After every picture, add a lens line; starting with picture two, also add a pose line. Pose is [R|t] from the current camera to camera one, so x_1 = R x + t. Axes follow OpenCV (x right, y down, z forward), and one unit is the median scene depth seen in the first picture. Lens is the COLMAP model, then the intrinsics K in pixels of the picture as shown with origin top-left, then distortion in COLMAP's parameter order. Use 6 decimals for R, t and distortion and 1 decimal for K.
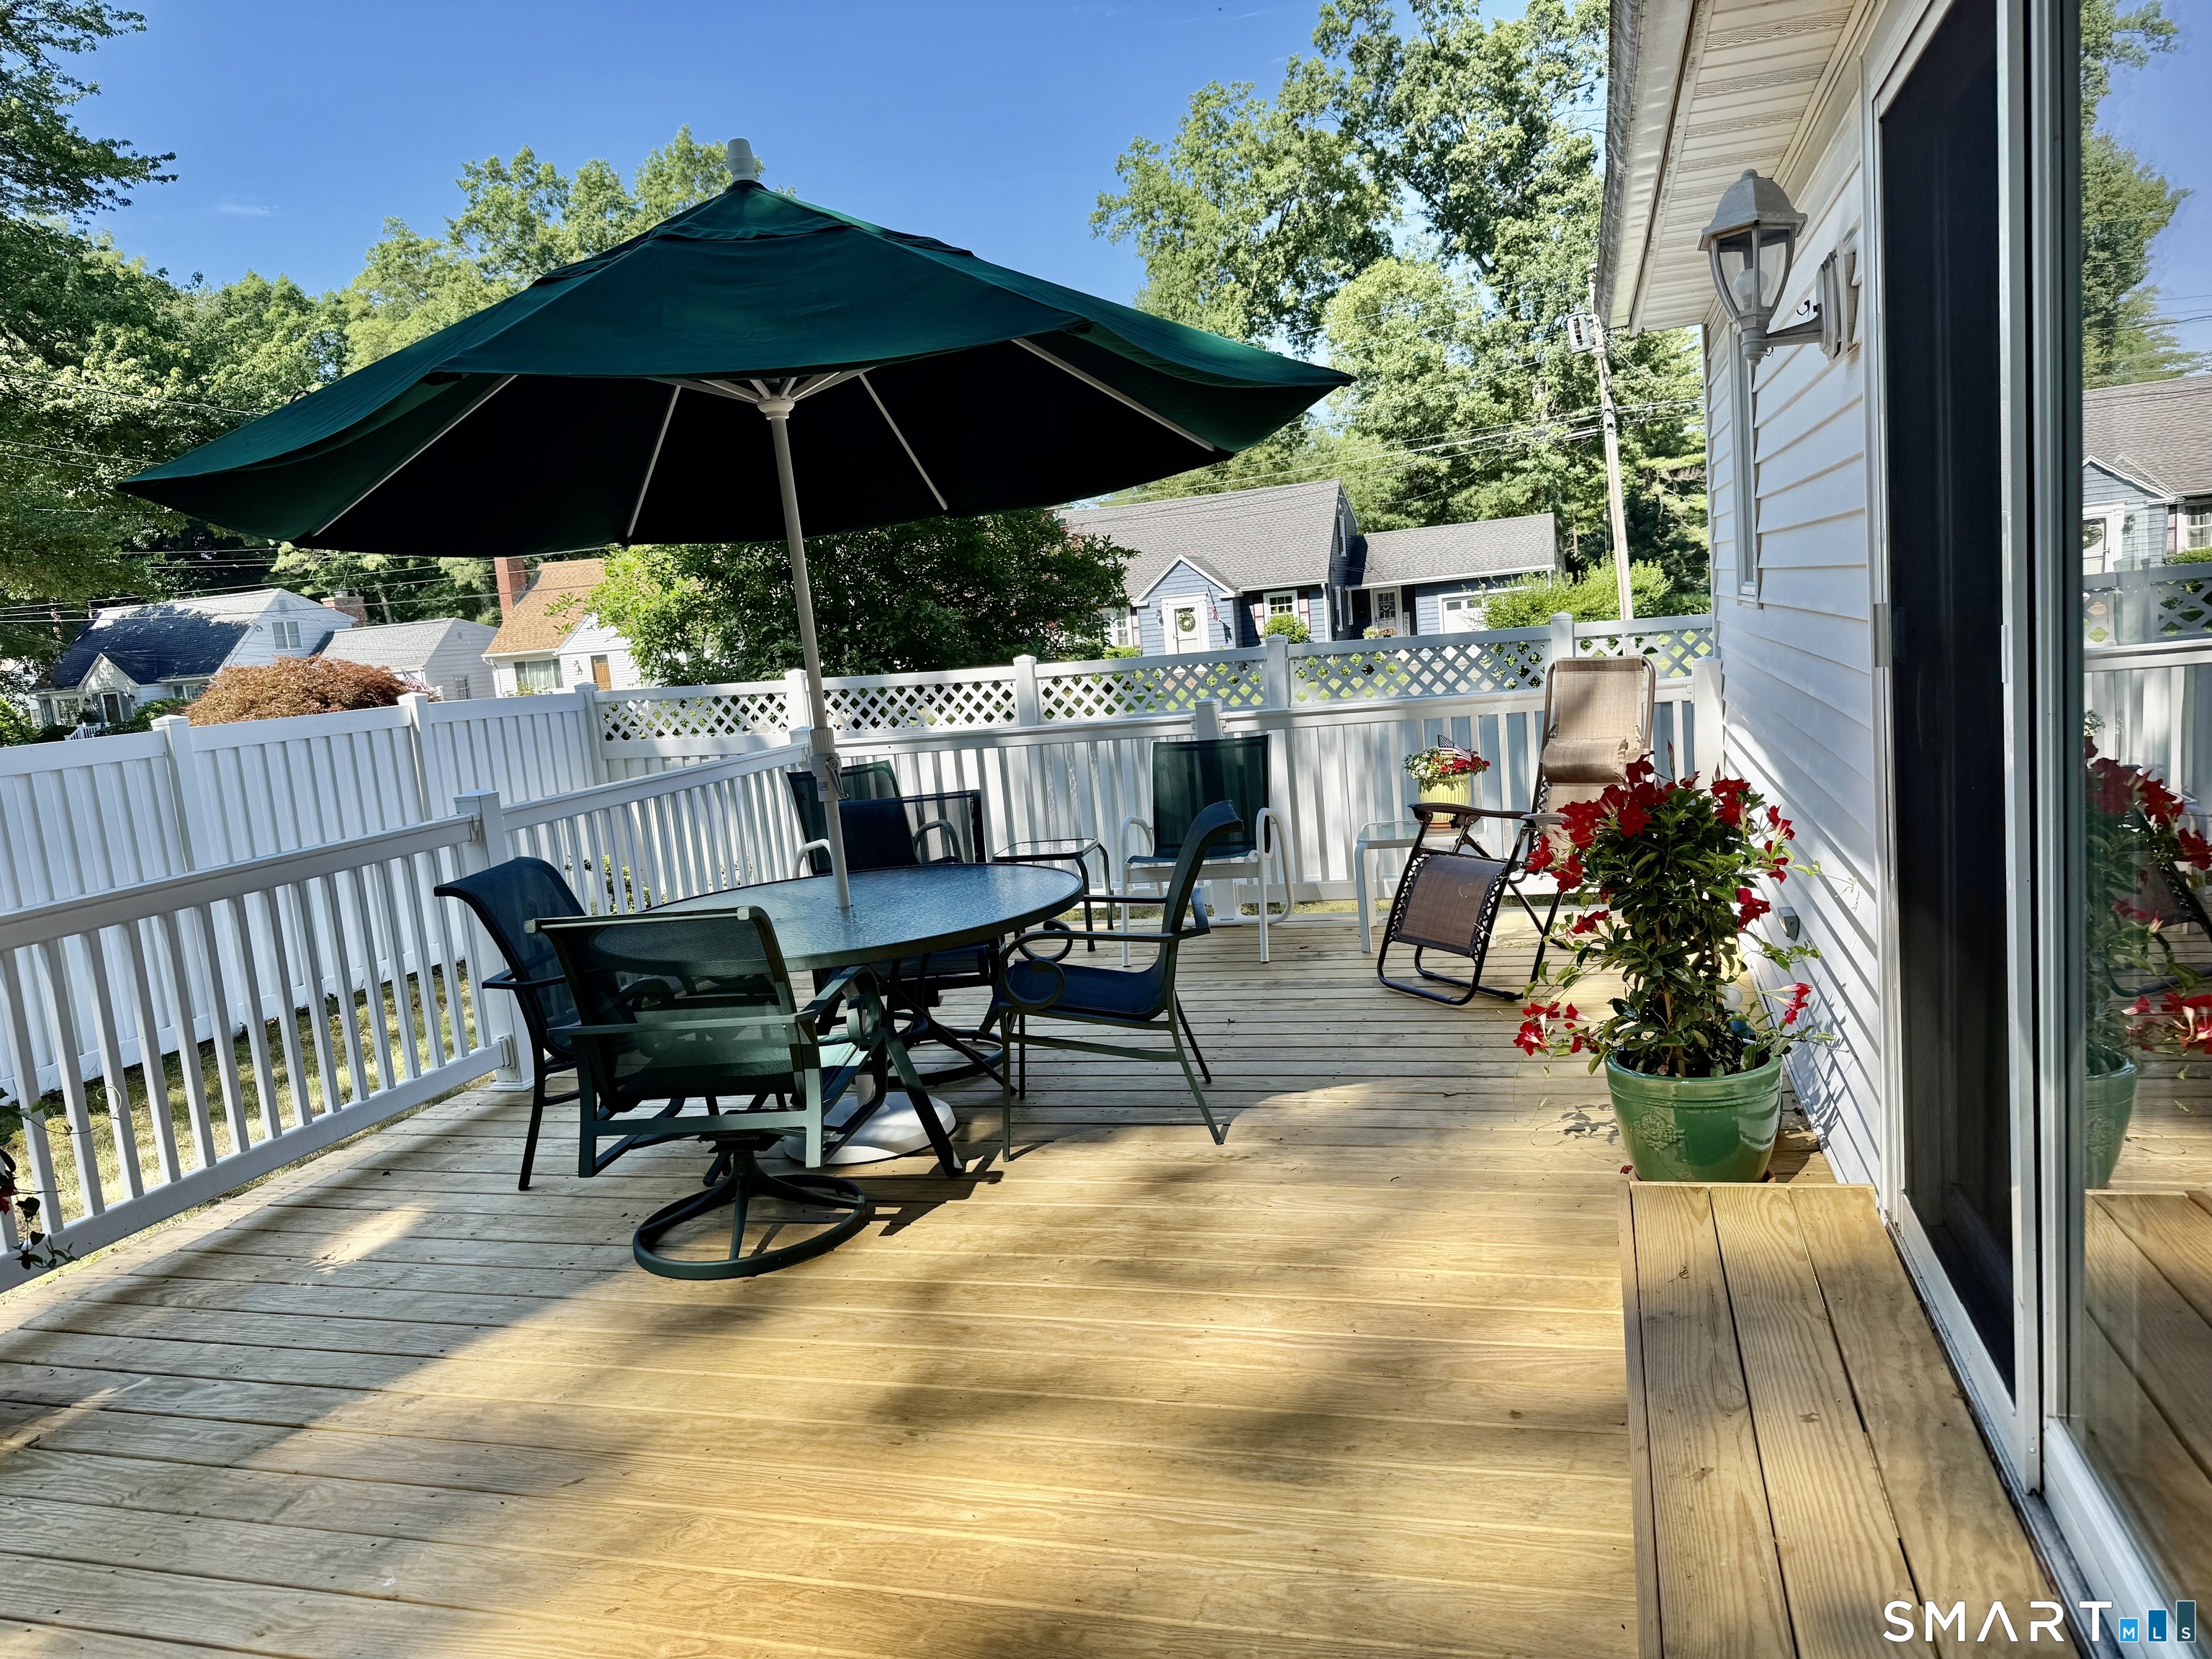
lens RADIAL K [[1573.0, 0, 1105.3], [0, 1573.0, 822.5], [0, 0, 1]] dist [0.028110, 0.000526]
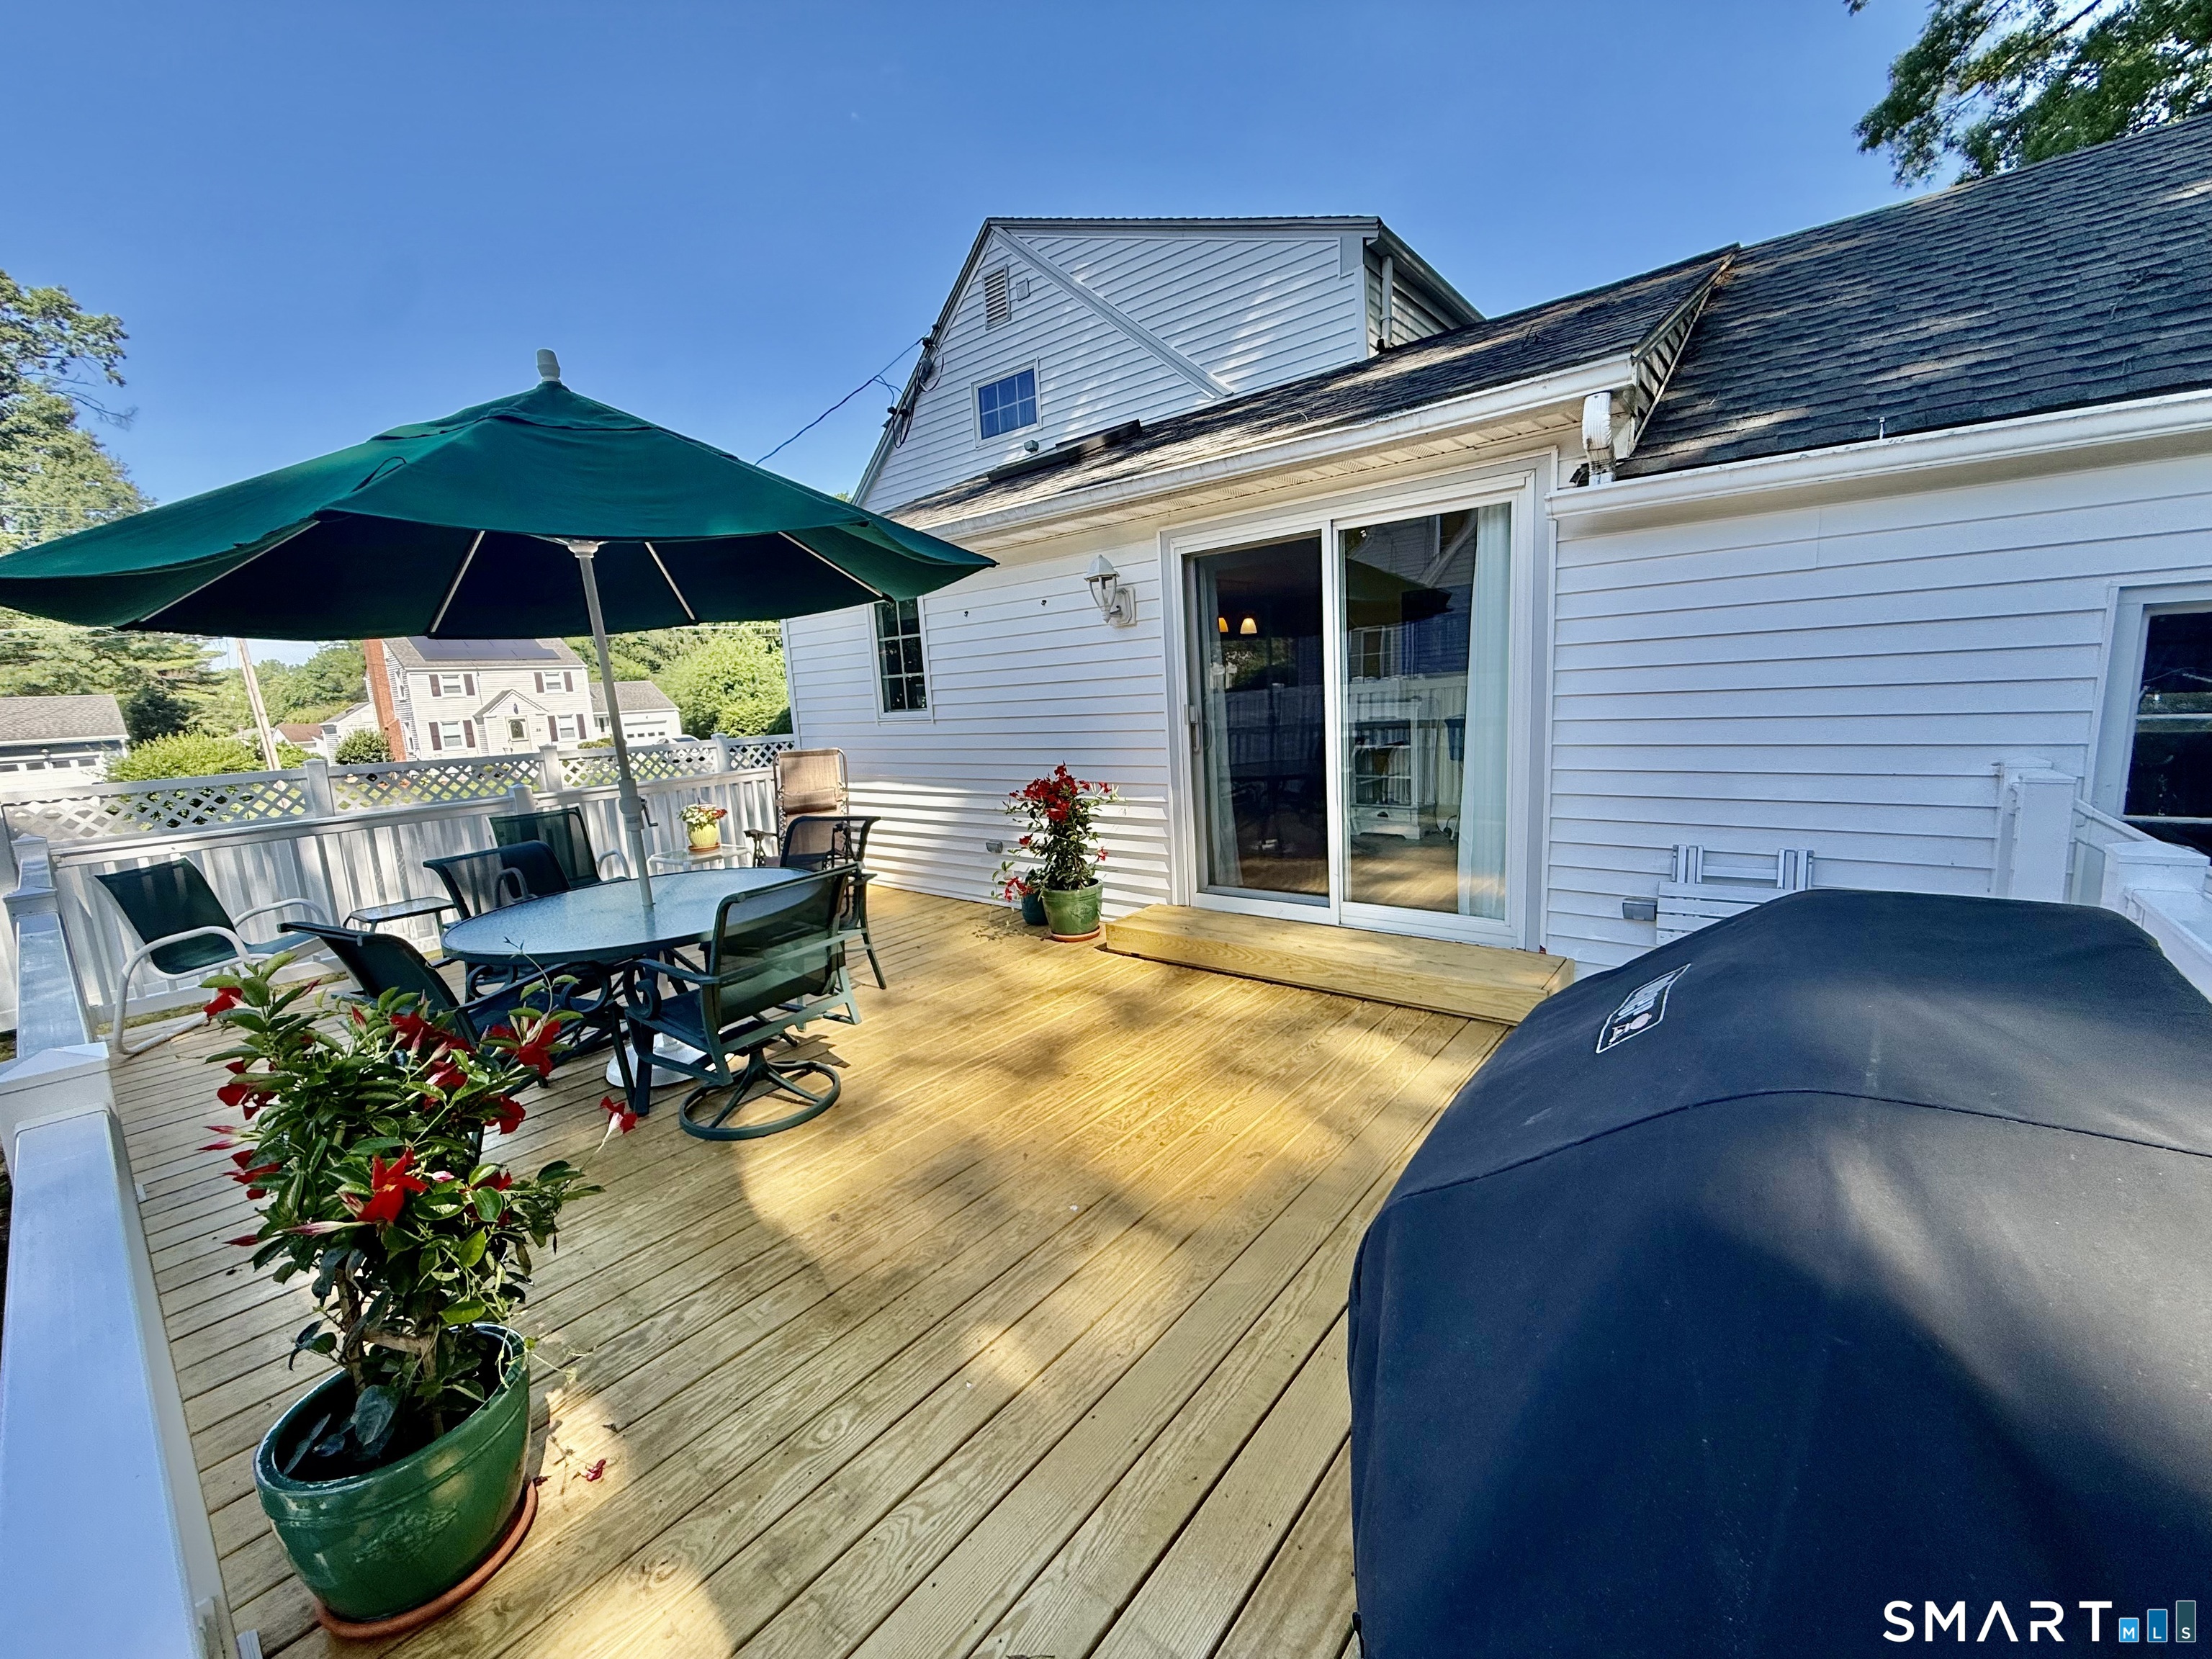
lens RADIAL K [[879.3, 0, 1098.1], [0, 879.3, 843.8], [0, 0, 1]] dist [-0.000660, -0.000121]
pose [[0.383838, -0.084009, 0.919571, -0.051647], [0.134896, 0.990271, 0.034160, 0.002180], [-0.913494, 0.110935, 0.391436, 0.019843]]
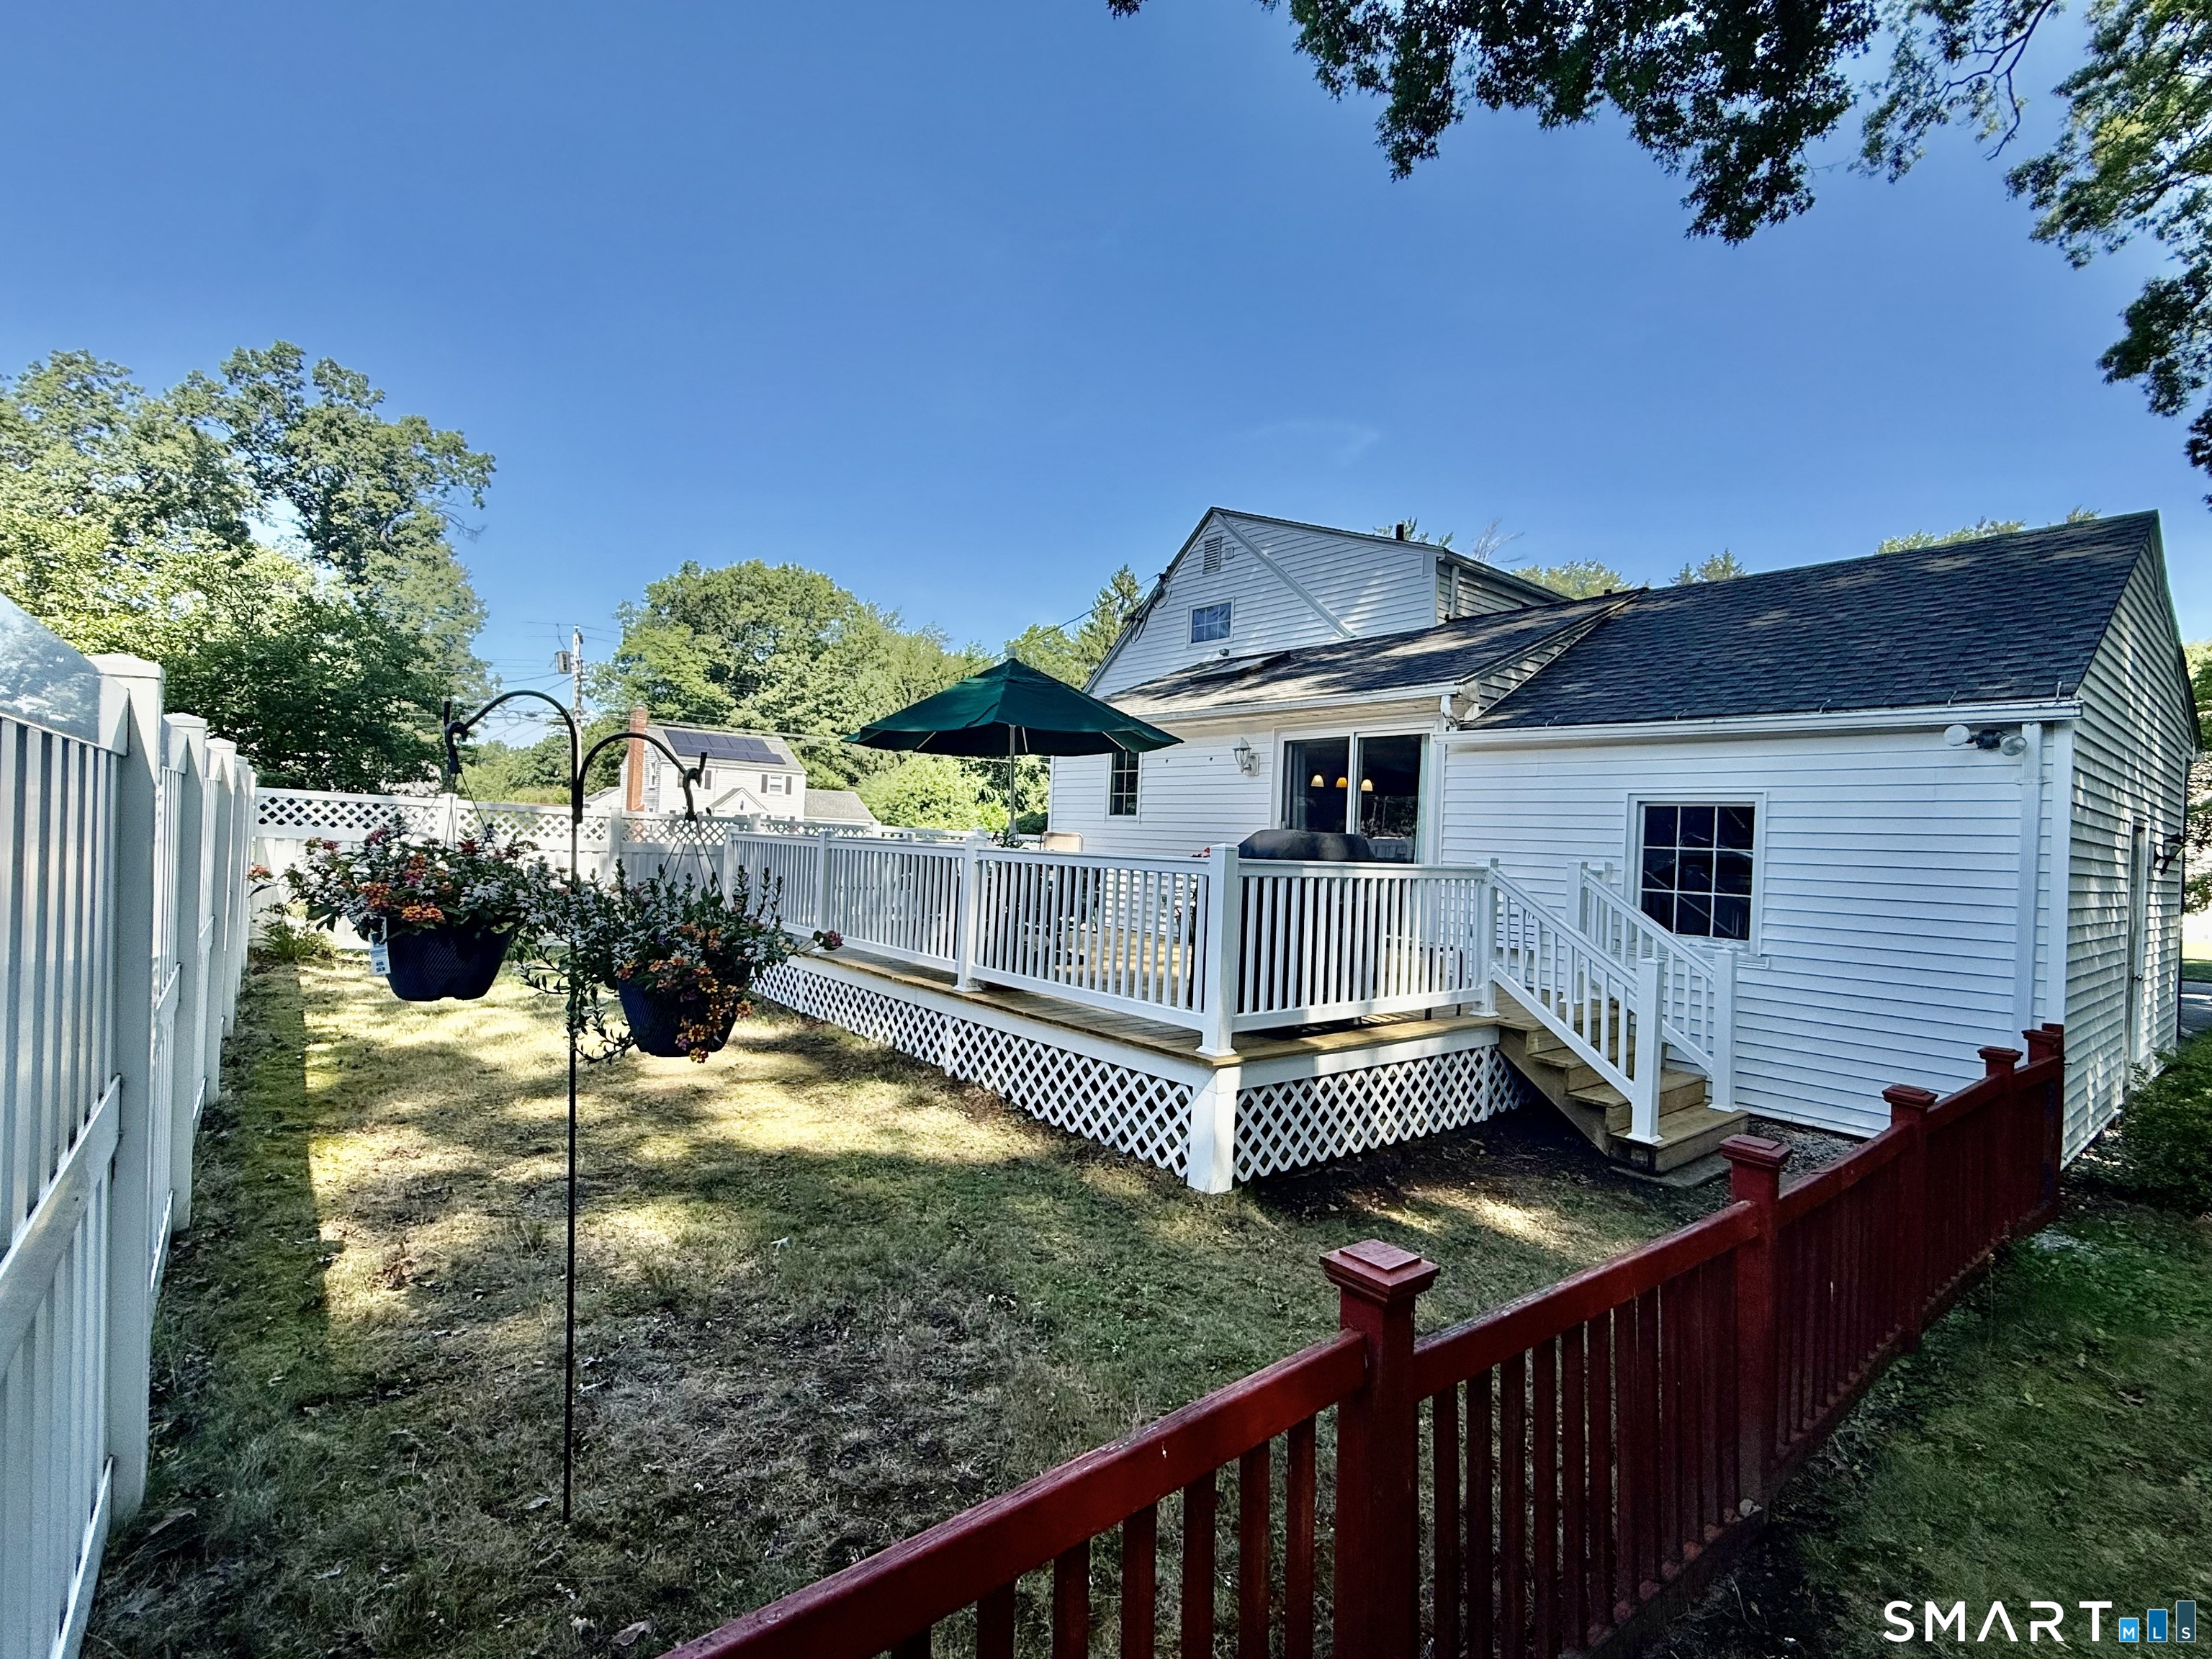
lens RADIAL K [[1016.6, 0, 1105.7], [0, 1016.6, 837.4], [0, 0, 1]] dist [-0.002801, -0.000212]
pose [[0.549101, 0.123843, 0.826530, -0.114162], [0.008386, 0.988094, -0.153622, 0.018114], [-0.835714, 0.091286, 0.541525, -0.016505]]
